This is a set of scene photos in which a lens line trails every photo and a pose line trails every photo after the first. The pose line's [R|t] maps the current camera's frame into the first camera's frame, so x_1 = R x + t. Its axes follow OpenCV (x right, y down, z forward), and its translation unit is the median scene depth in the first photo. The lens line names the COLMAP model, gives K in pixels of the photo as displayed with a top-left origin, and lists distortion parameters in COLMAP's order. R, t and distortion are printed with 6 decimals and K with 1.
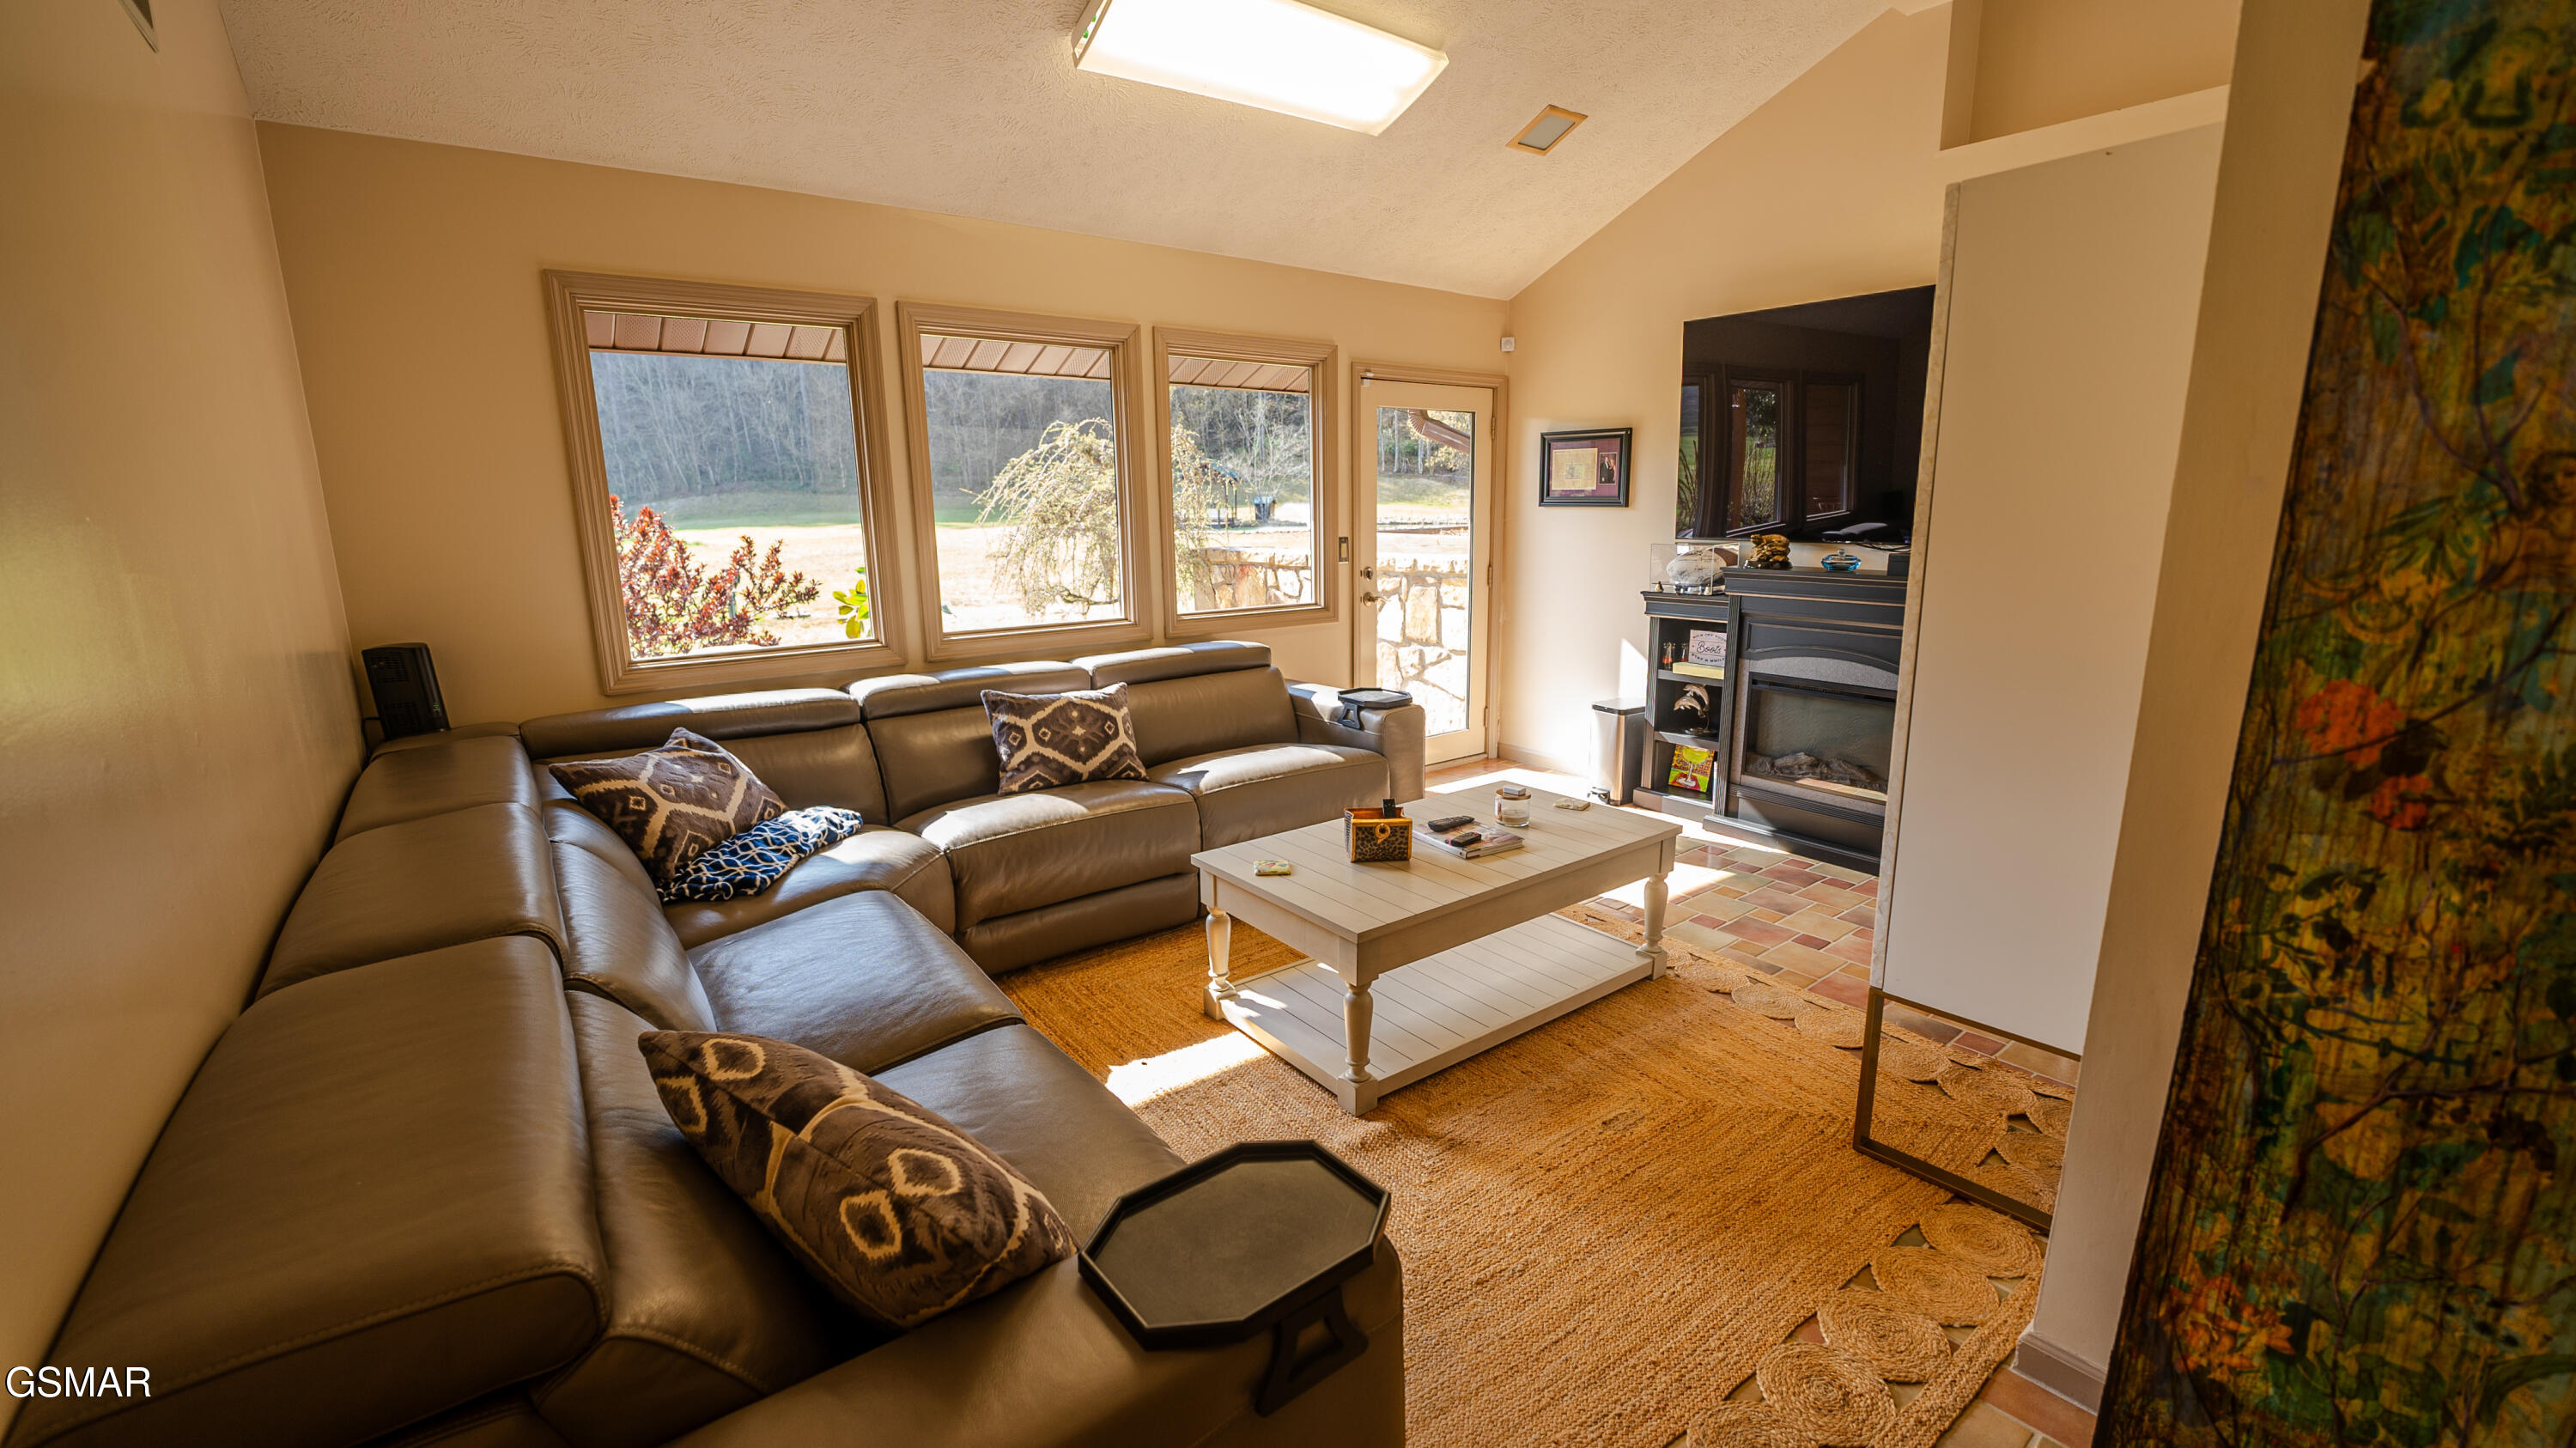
lens RADIAL K [[1049.8, 0, 1286.0], [0, 1049.8, 722.0], [0, 0, 1]] dist [-0.022397, -0.000155]
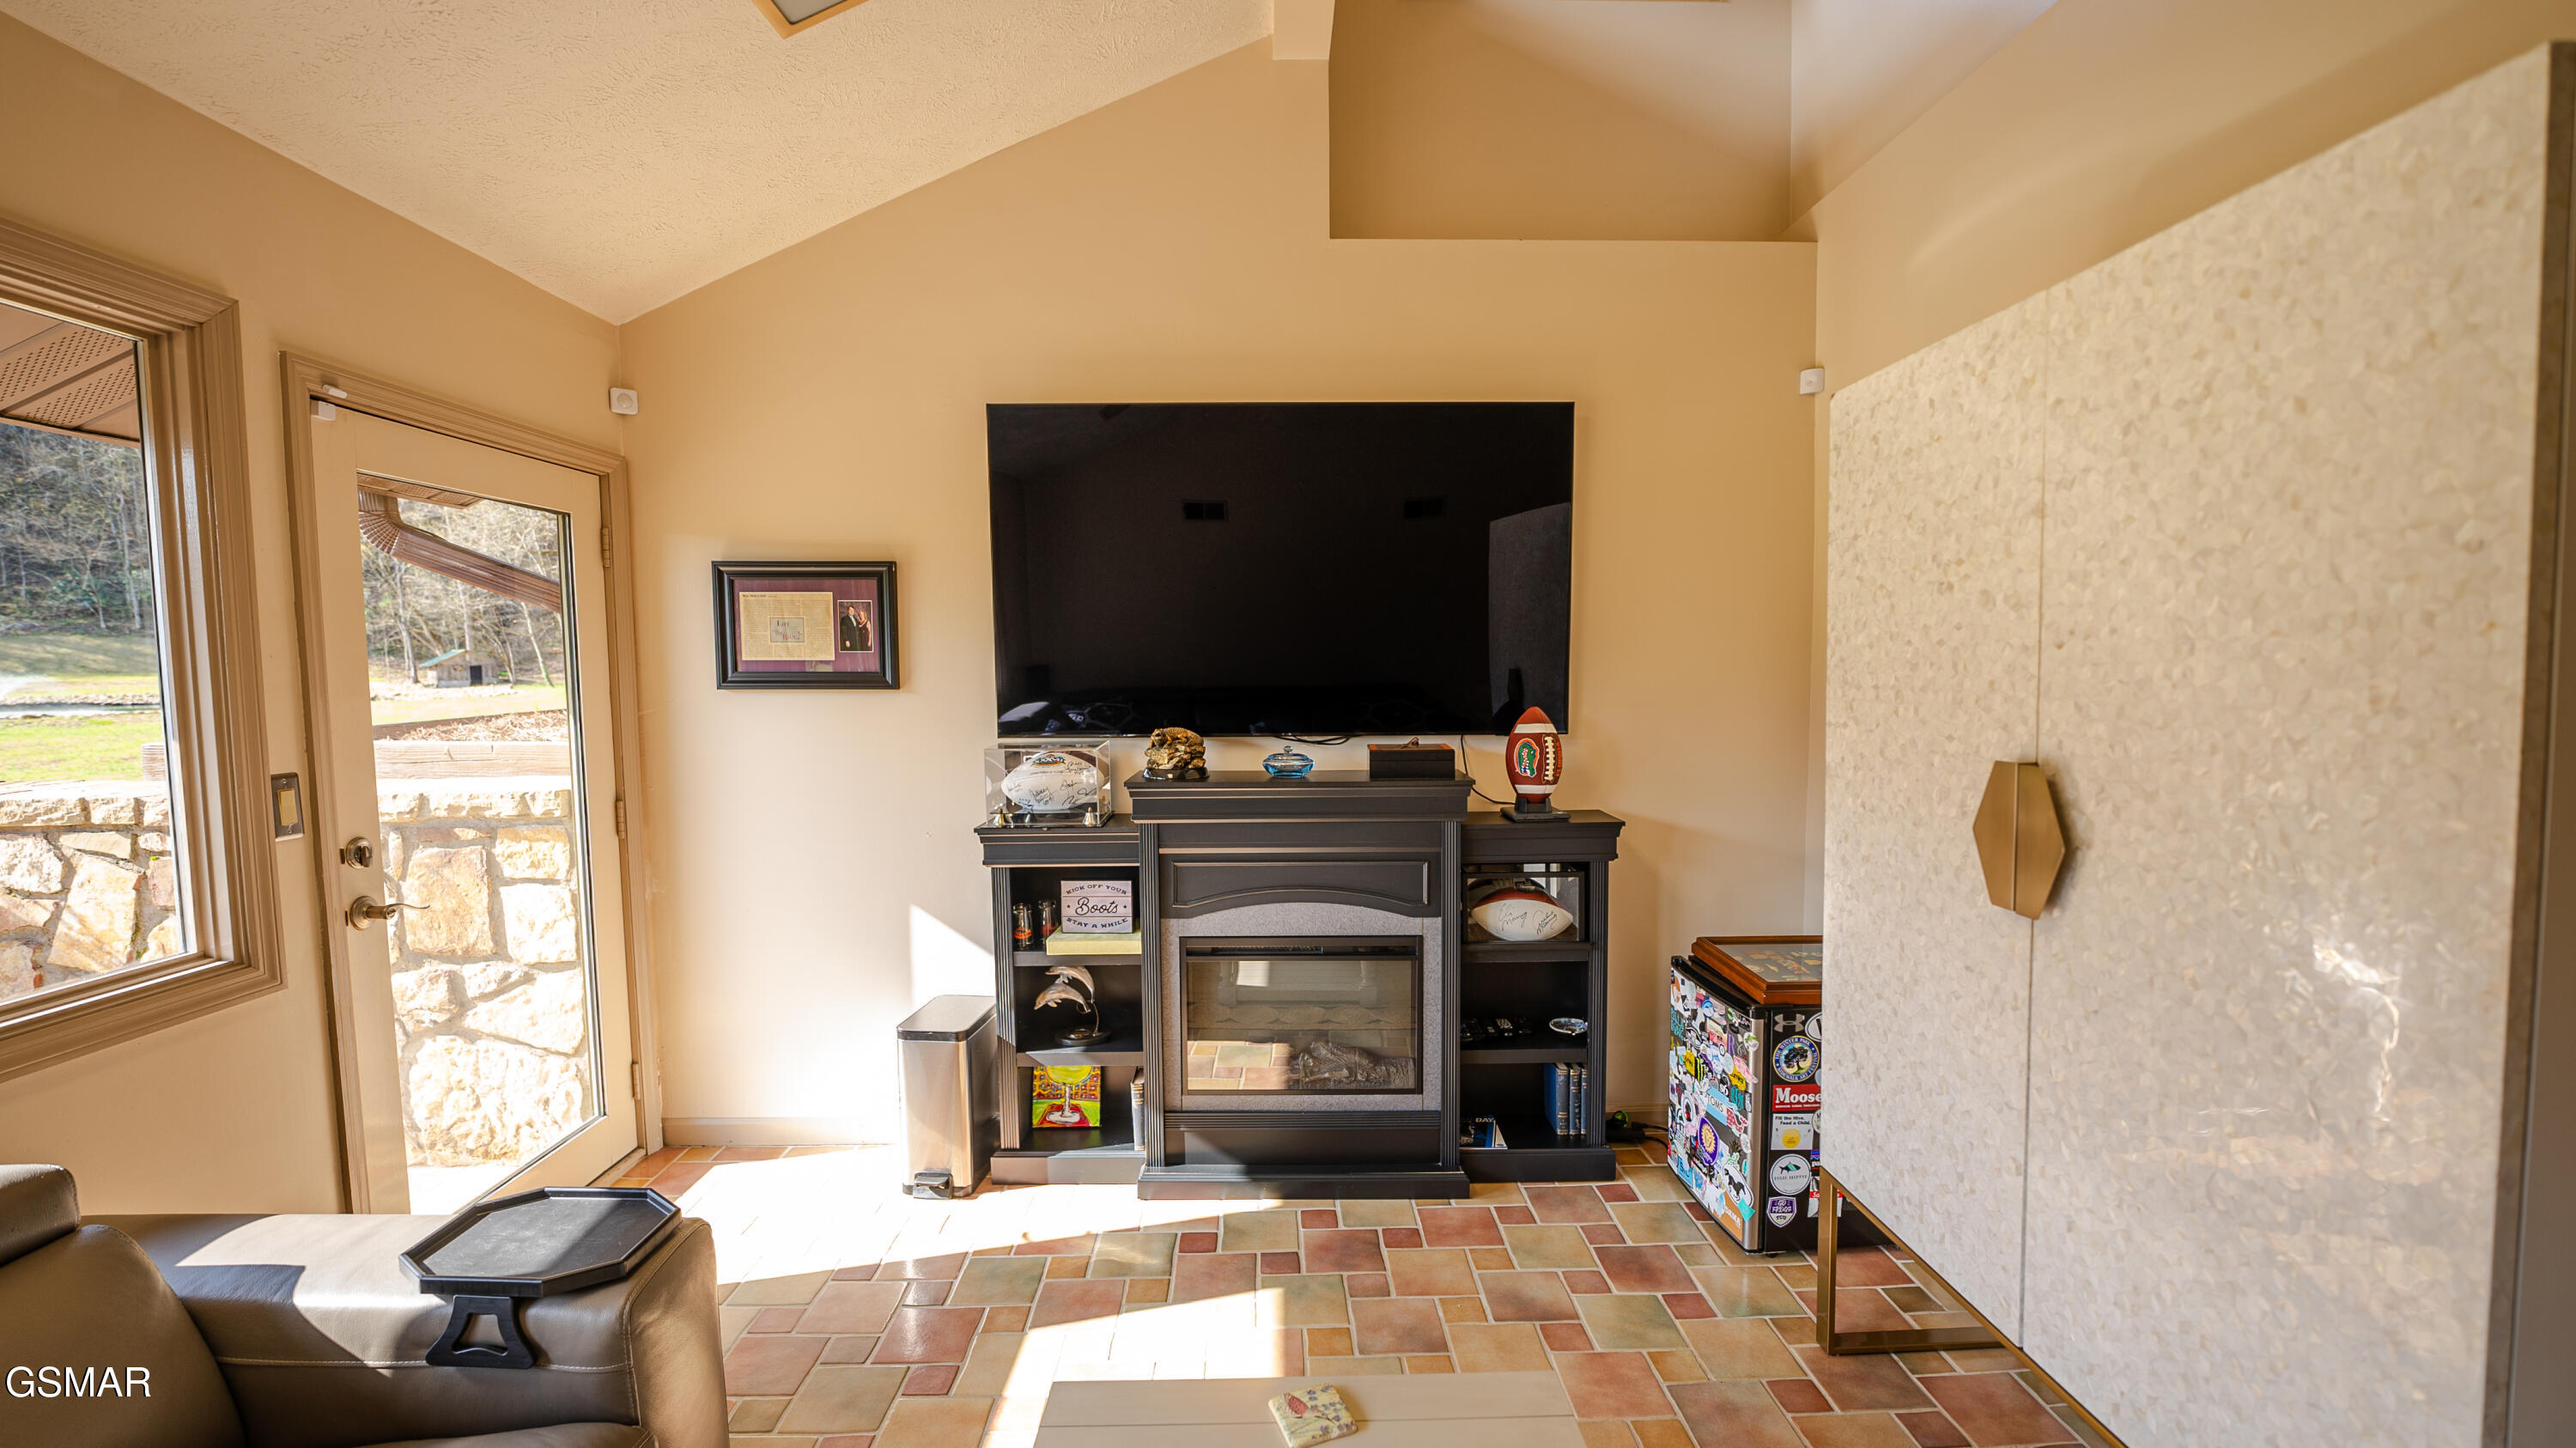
lens RADIAL K [[1049.8, 0, 1285.3], [0, 1049.8, 733.1], [0, 0, 1]] dist [-0.022397, -0.000155]
pose [[0.593879, -0.045381, 0.803274, -0.032666], [0.163466, 0.984389, -0.065241, -0.106799], [-0.787773, 0.170053, 0.592026, 0.480370]]
